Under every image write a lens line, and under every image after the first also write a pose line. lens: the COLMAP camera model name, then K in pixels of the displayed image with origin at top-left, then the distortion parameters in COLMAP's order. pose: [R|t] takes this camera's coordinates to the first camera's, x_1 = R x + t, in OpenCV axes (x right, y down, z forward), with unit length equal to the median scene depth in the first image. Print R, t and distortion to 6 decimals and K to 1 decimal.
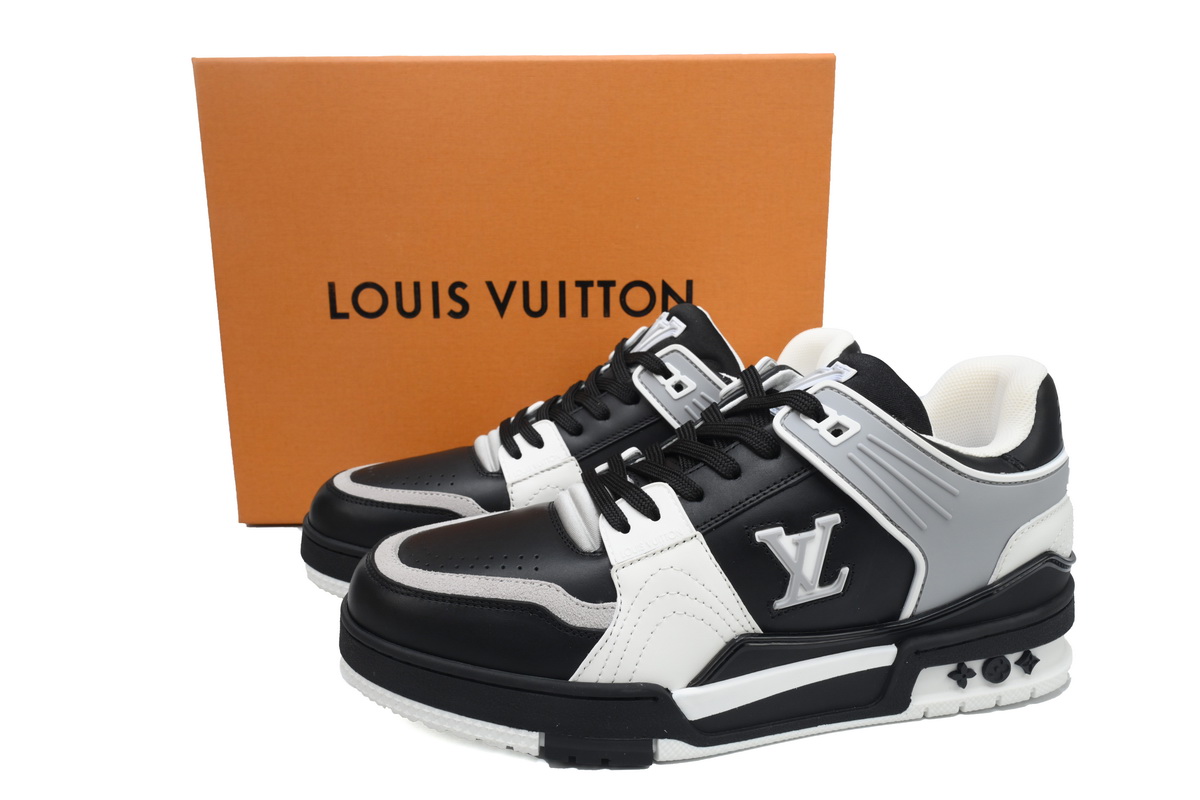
lens RADIAL K [[817.8, 0, 600.0], [0, 817.8, 400.0], [0, 0, 1]] dist [0.003447, 0.000162]
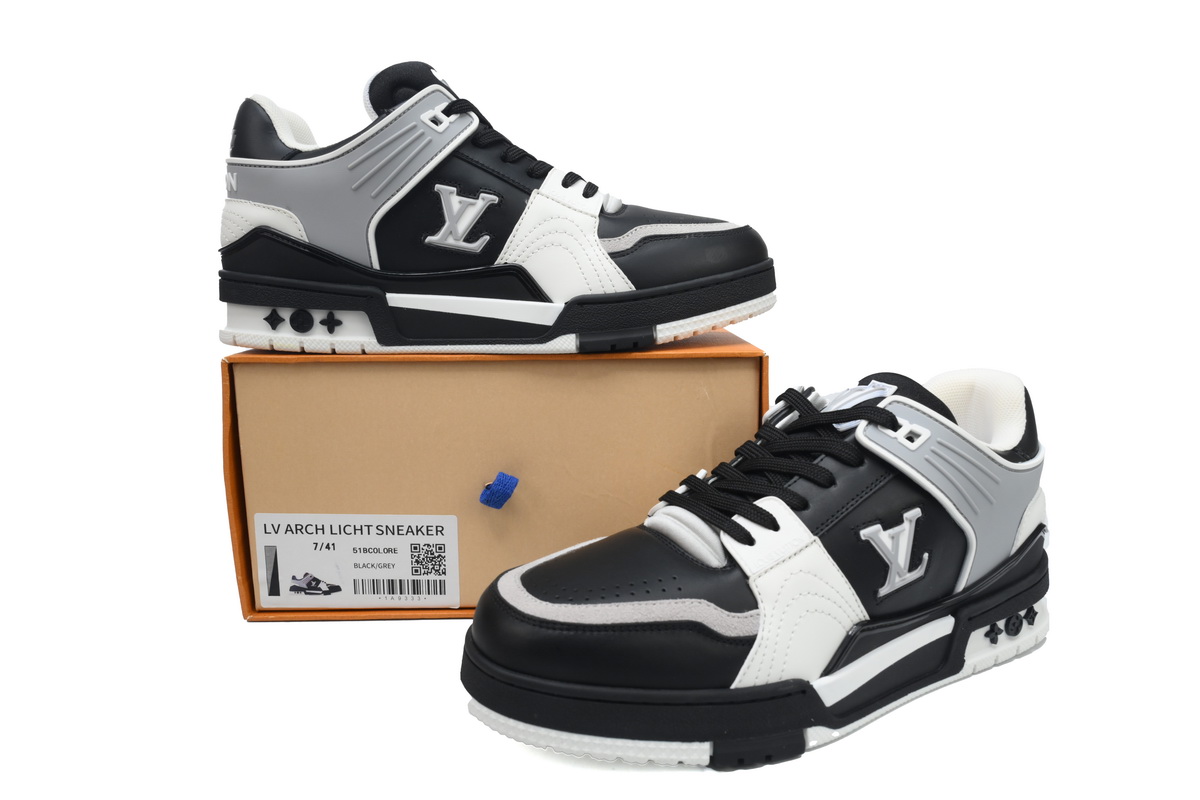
lens RADIAL K [[817.8, 0, 600.0], [0, 817.8, 400.0], [0, 0, 1]] dist [0.003447, 0.000162]
pose [[0.949620, -0.058094, 0.307971, -0.495863], [0.070383, 0.997100, -0.028937, -0.013753], [-0.305397, 0.049155, 0.950955, 0.015364]]
